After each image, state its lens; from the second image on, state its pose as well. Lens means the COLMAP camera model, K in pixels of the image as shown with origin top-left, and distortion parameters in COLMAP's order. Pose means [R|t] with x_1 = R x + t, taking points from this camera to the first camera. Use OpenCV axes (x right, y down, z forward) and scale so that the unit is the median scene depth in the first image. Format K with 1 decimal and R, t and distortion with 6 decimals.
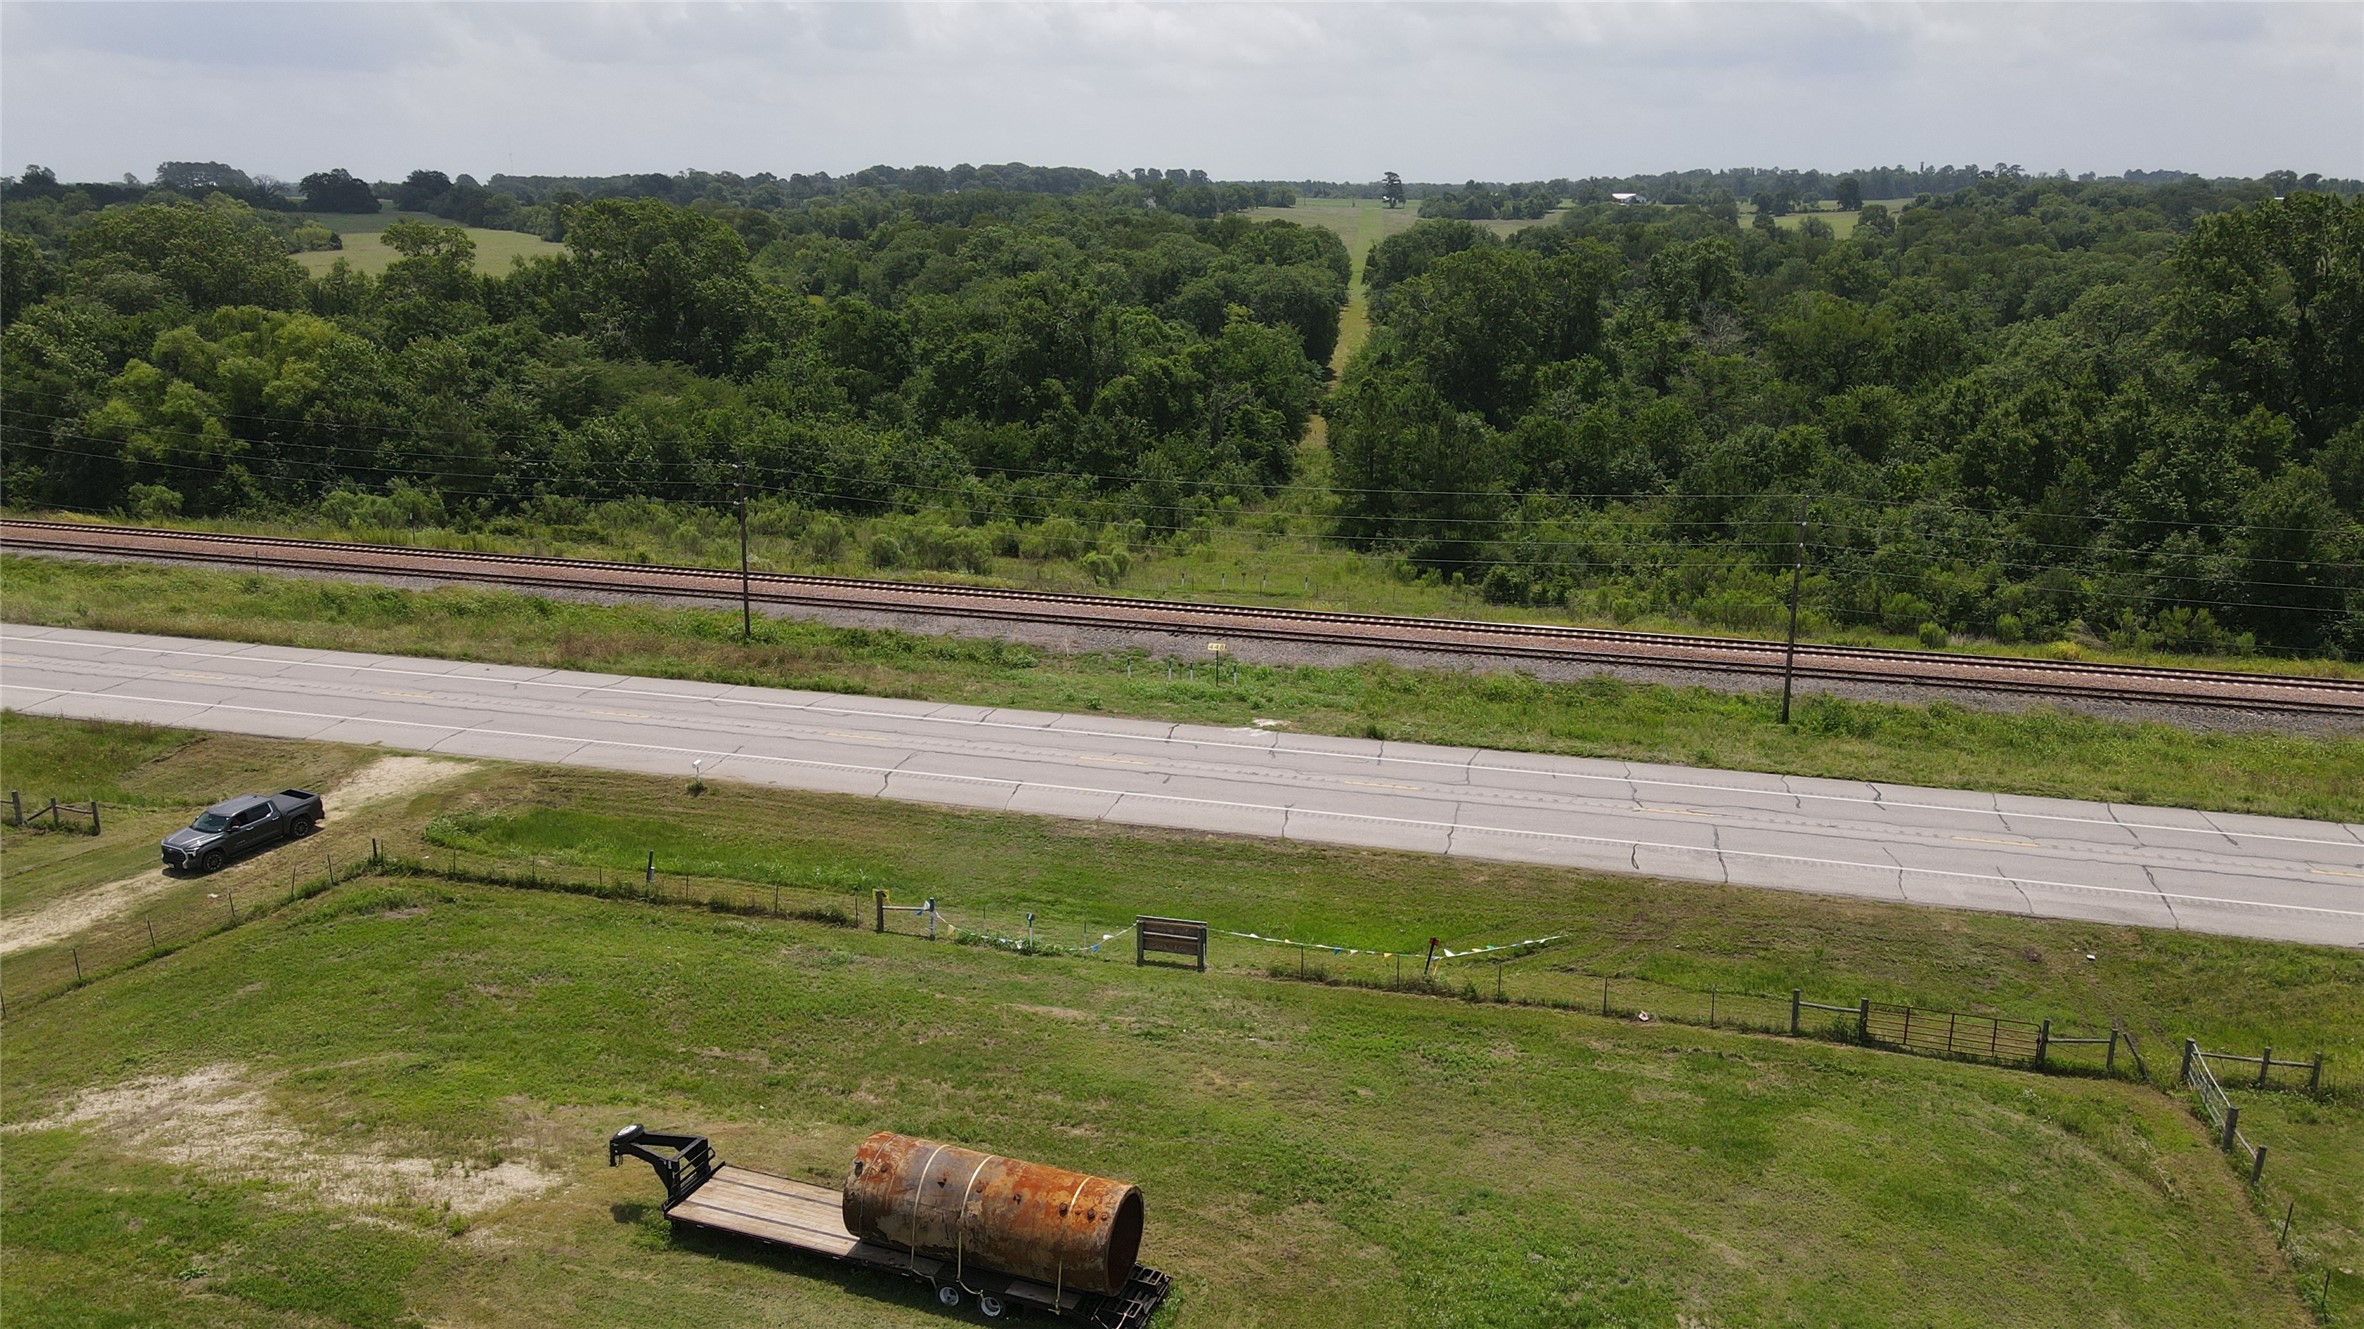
lens RADIAL K [[1738.2, 0, 1186.6], [0, 1738.2, 685.6], [0, 0, 1]] dist [-0.005343, 0.031681]
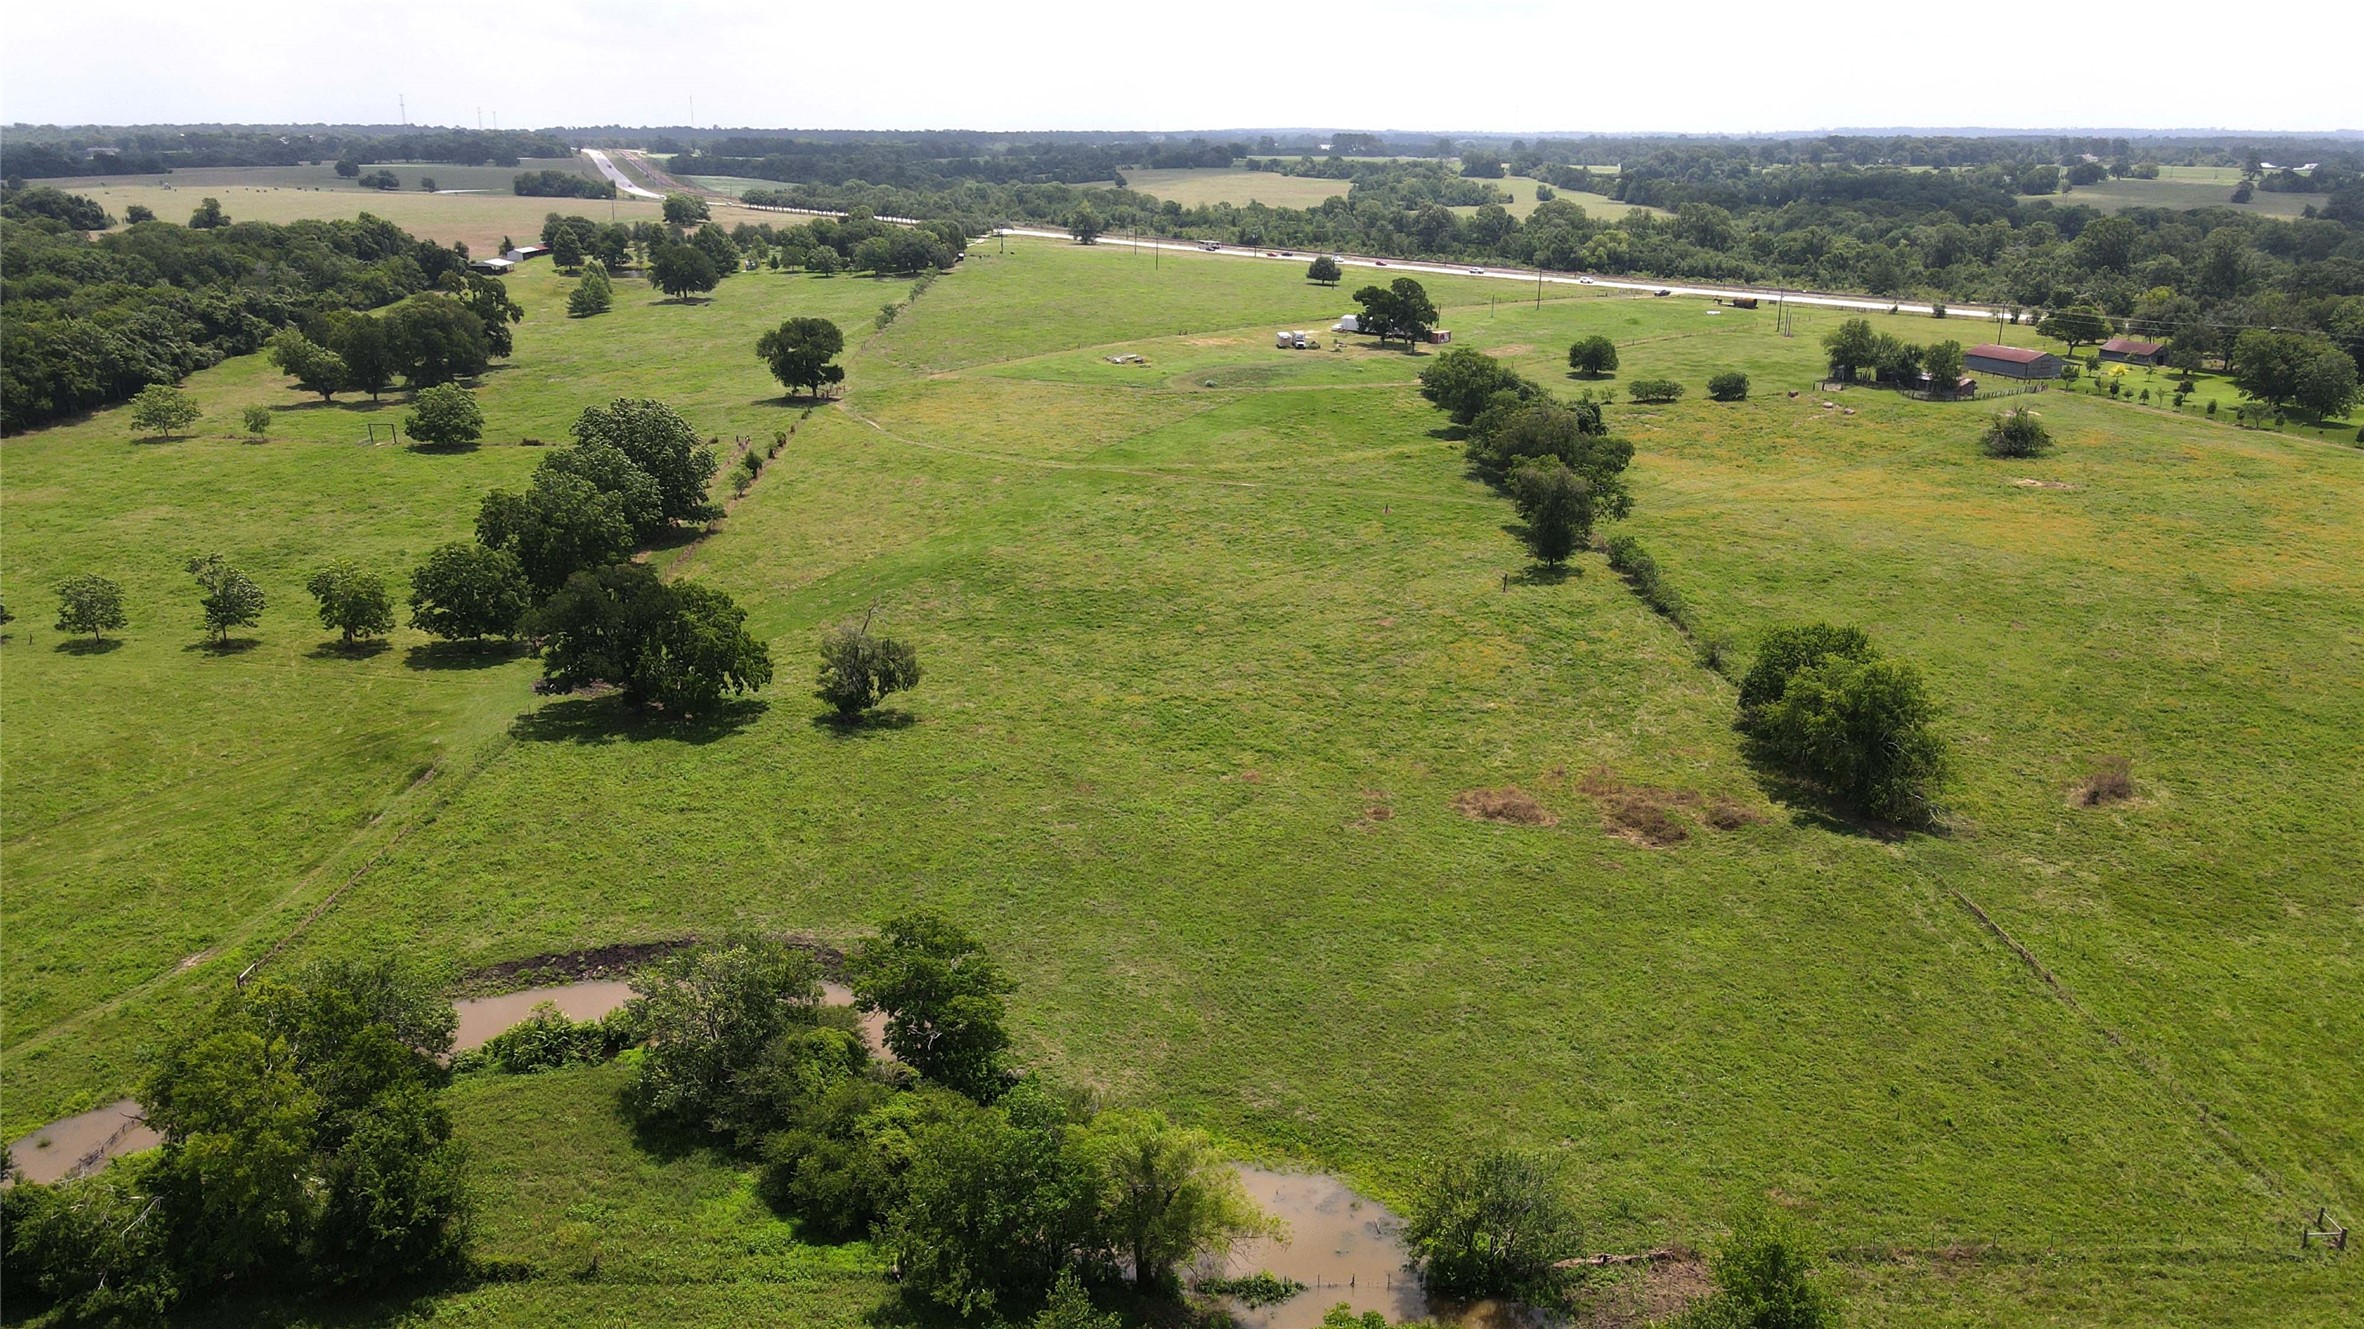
lens RADIAL K [[1738.2, 0, 1202.0], [0, 1738.2, 657.2], [0, 0, 1]] dist [-0.005343, 0.031681]
pose [[0.869614, 0.149239, -0.470637, 0.630554], [-0.141382, 0.988576, 0.052239, 0.624433], [0.473056, 0.021112, 0.880779, -2.706603]]
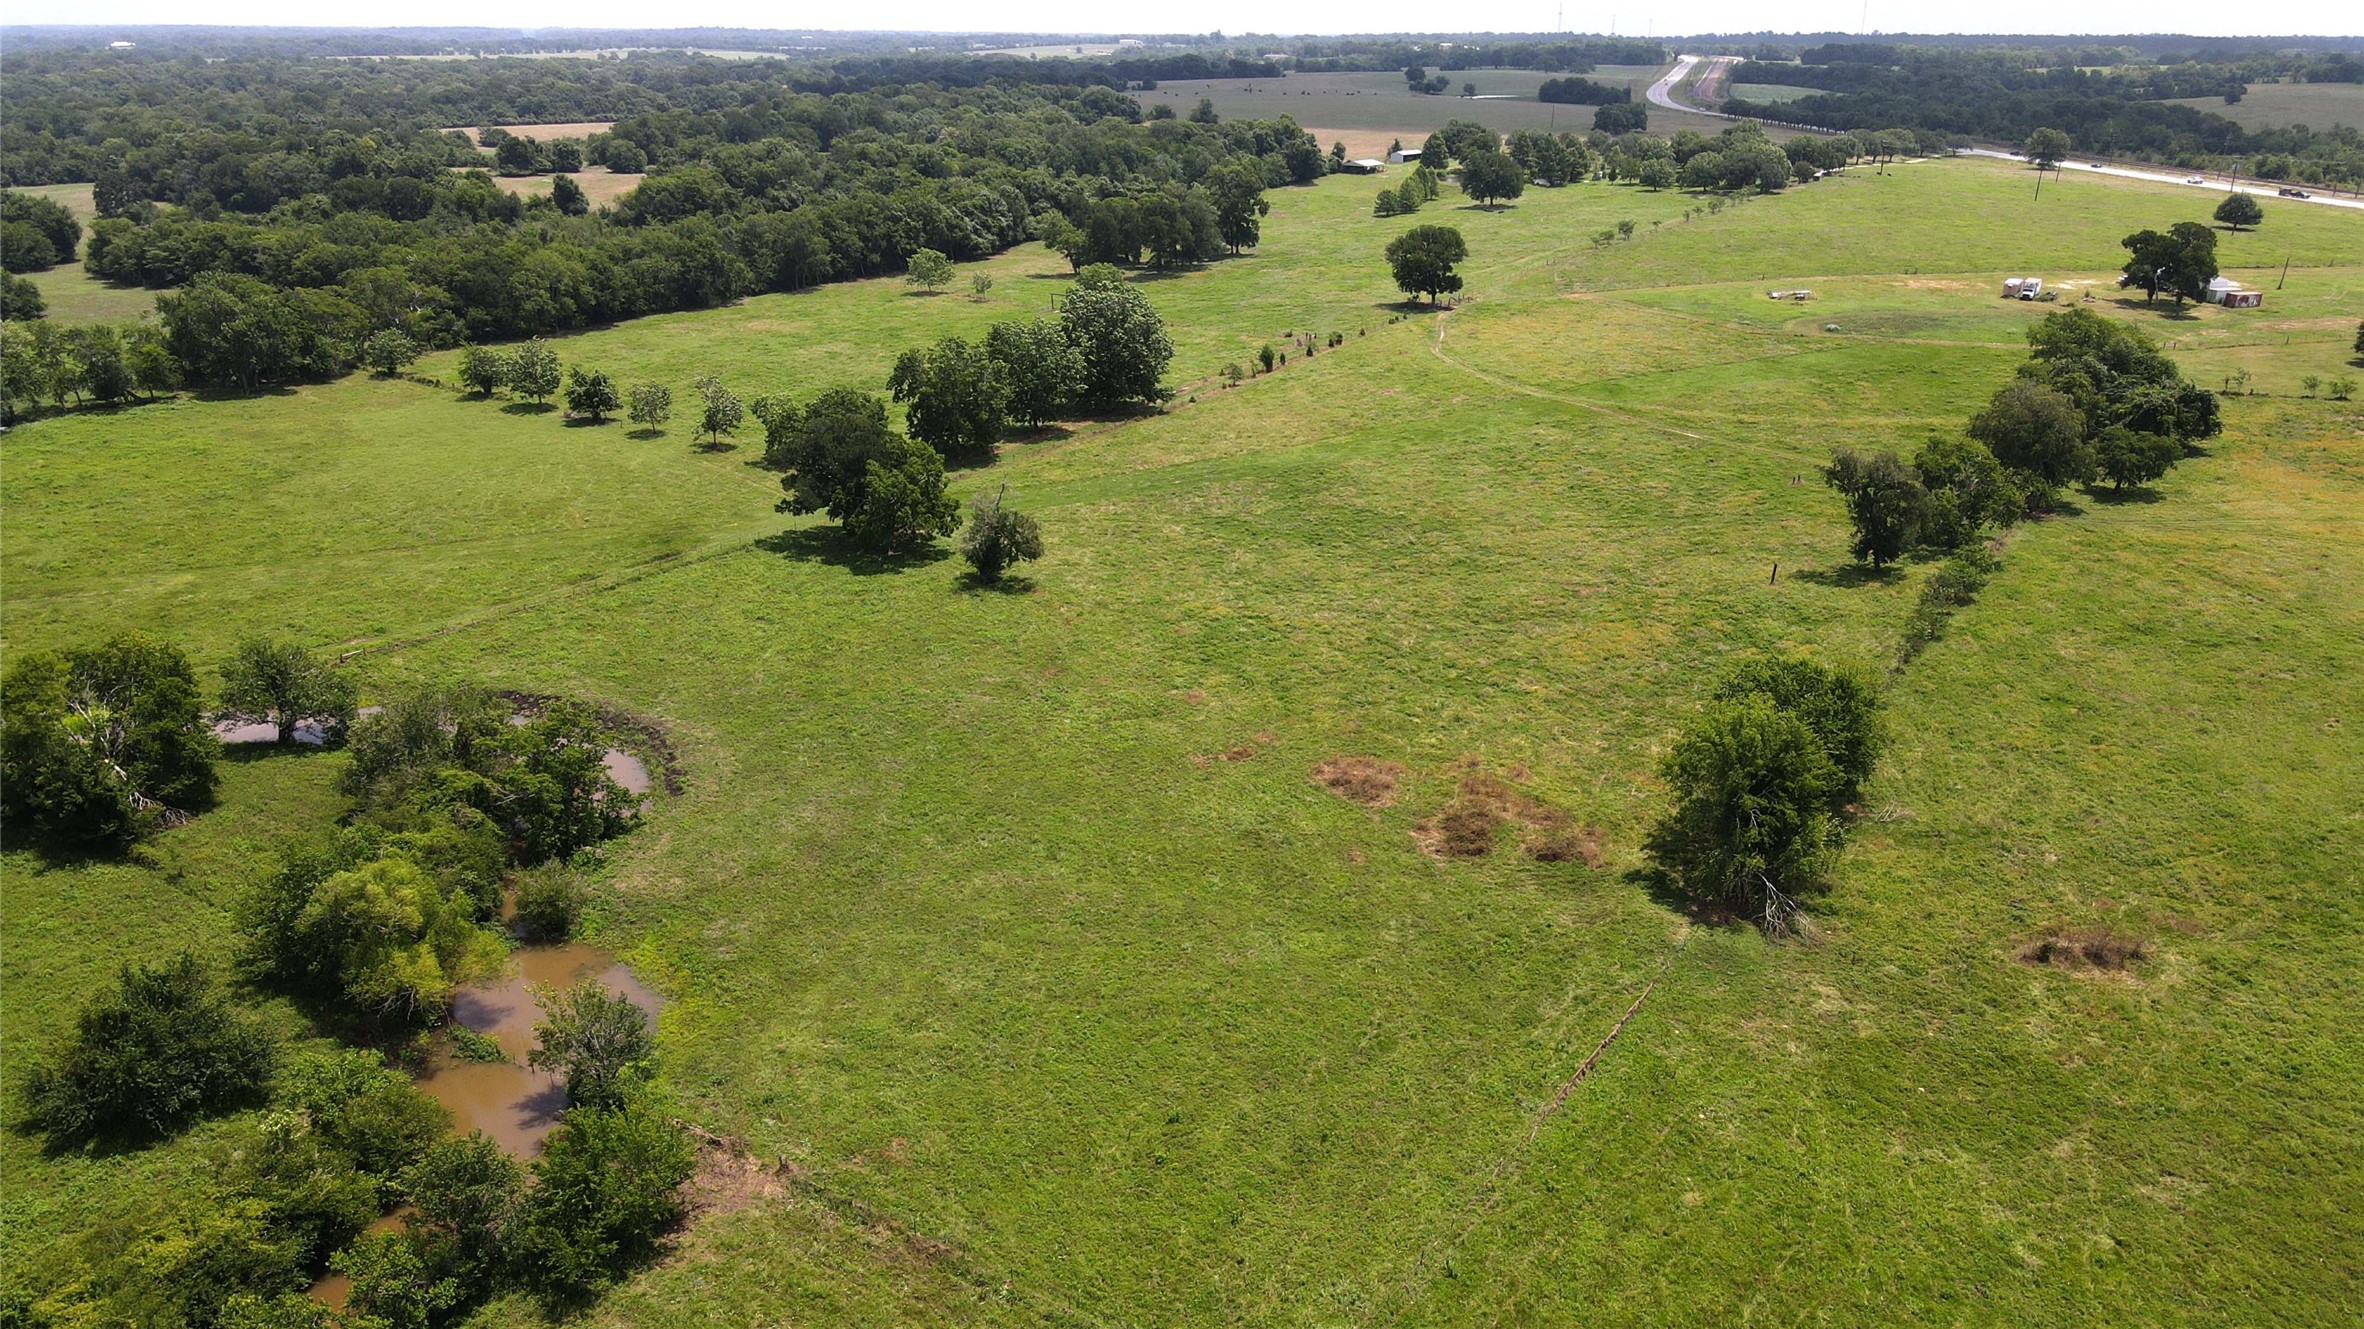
lens RADIAL K [[1738.2, 0, 1203.9], [0, 1738.2, 685.4], [0, 0, 1]] dist [-0.005343, 0.031681]
pose [[0.408659, 0.324437, -0.853076, 1.015982], [-0.253778, 0.938219, 0.235248, 0.507514], [0.876695, 0.120356, 0.465746, -2.305944]]
